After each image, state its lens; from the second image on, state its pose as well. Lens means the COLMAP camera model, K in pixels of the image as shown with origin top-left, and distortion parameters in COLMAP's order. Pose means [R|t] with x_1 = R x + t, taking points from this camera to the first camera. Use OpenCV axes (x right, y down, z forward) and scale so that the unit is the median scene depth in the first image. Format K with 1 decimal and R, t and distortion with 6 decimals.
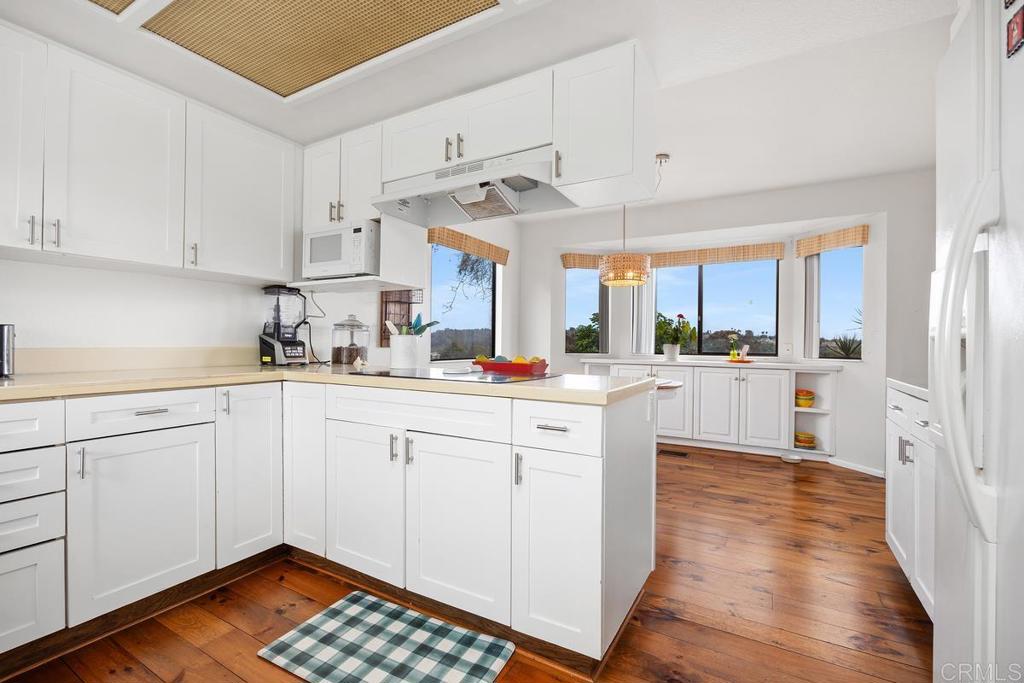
lens RADIAL K [[453.8, 0, 515.2], [0, 453.8, 343.6], [0, 0, 1]] dist [-0.002077, -0.000316]
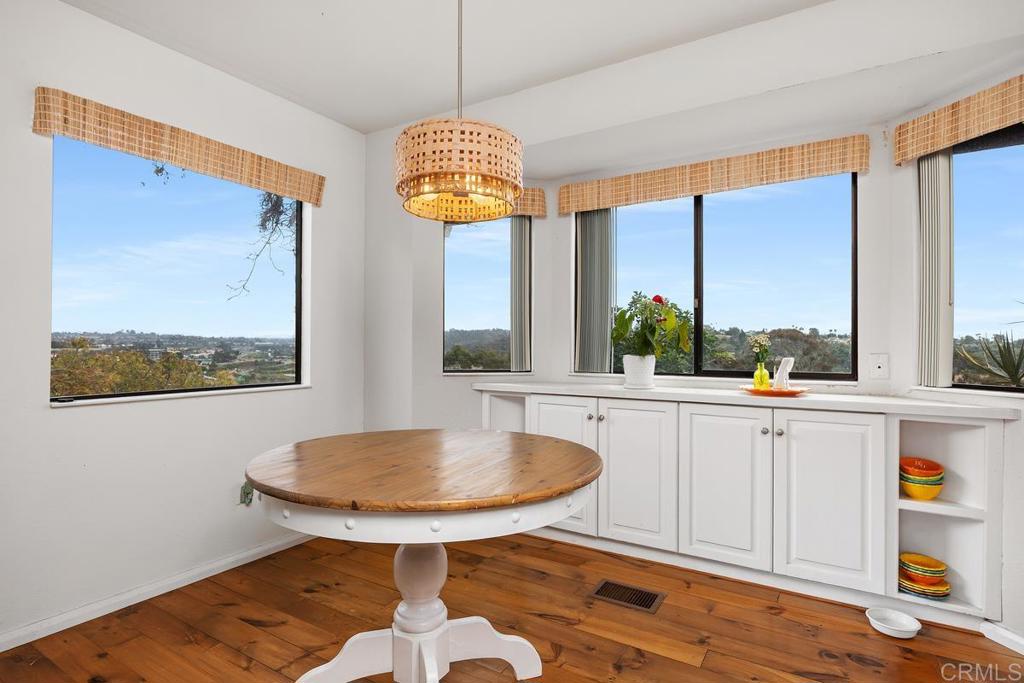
lens RADIAL K [[539.7, 0, 510.3], [0, 539.7, 343.8], [0, 0, 1]] dist [-0.006144, -0.000119]
pose [[0.999281, -0.008157, -0.037032, 0.248660], [0.007970, 0.999955, -0.005198, -0.009872], [0.037073, 0.004899, 0.999301, 0.442342]]
